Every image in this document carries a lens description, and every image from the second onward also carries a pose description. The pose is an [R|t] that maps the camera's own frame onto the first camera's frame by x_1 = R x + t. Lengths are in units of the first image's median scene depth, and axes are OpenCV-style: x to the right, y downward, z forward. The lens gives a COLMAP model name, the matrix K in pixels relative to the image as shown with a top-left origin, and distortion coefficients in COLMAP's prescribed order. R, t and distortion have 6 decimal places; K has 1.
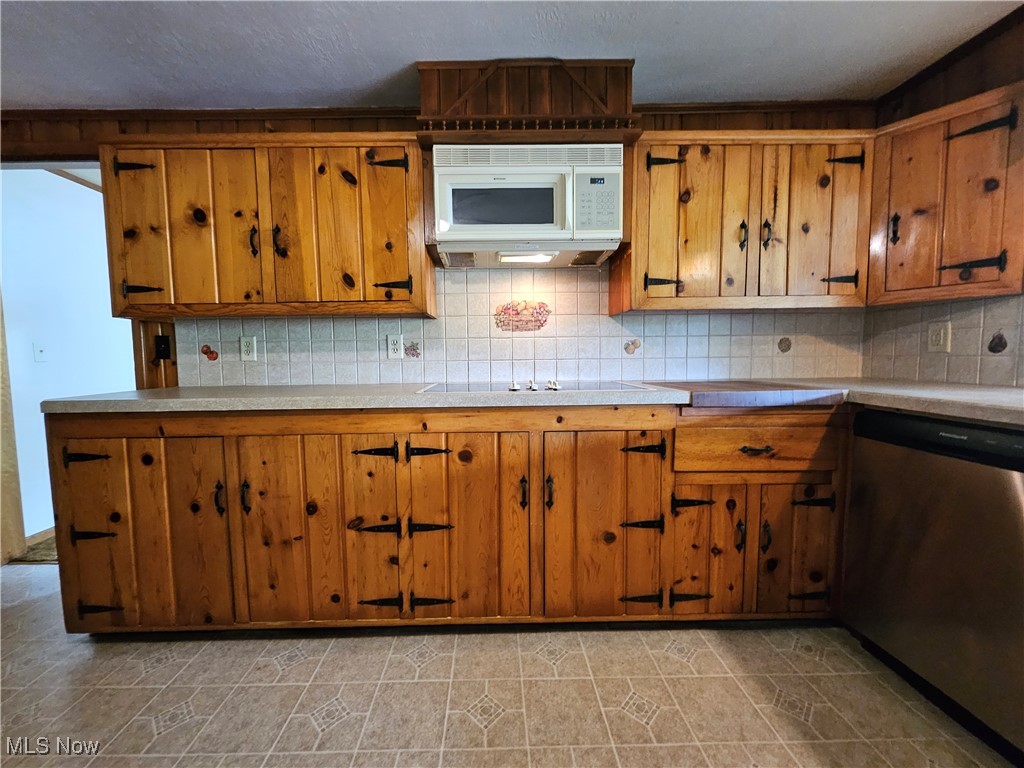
lens RADIAL K [[401.3, 0, 498.0], [0, 401.3, 383.0], [0, 0, 1]] dist [0.001801, -0.001545]
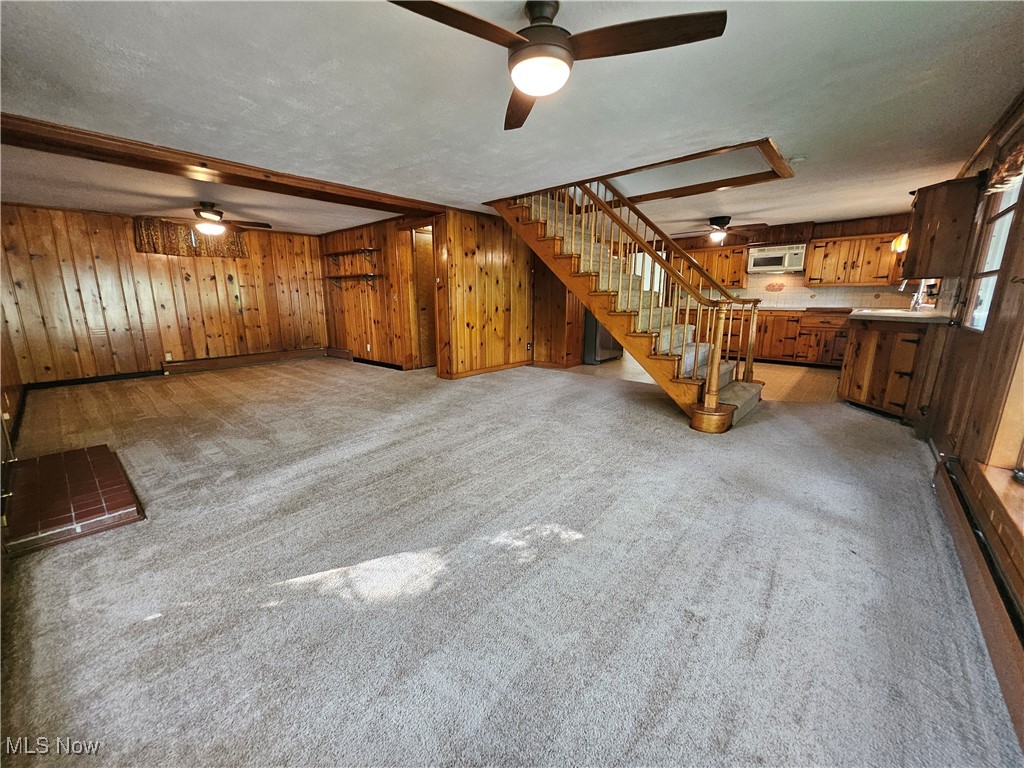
lens RADIAL K [[401.3, 0, 500.1], [0, 401.3, 383.6], [0, 0, 1]] dist [0.001801, -0.001545]
pose [[0.732392, 0.149950, -0.664166, 0.959895], [-0.048533, 0.984464, 0.168745, 0.234618], [0.679151, -0.091353, 0.728291, -4.120198]]
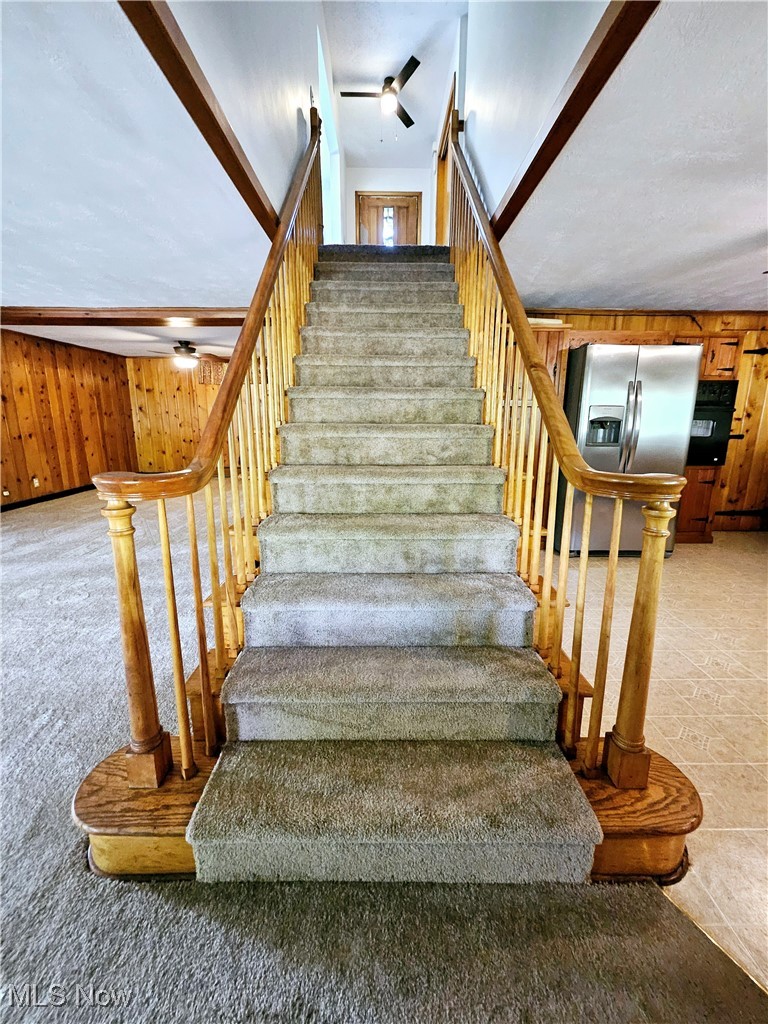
lens RADIAL K [[401.3, 0, 388.4], [0, 401.3, 497.5], [0, 0, 1]] dist [0.001801, -0.001545]
pose [[-0.009903, 0.214882, -0.976590, 0.988485], [-0.072433, 0.973918, 0.215029, -0.025069], [0.997324, 0.072867, 0.005920, -1.360022]]
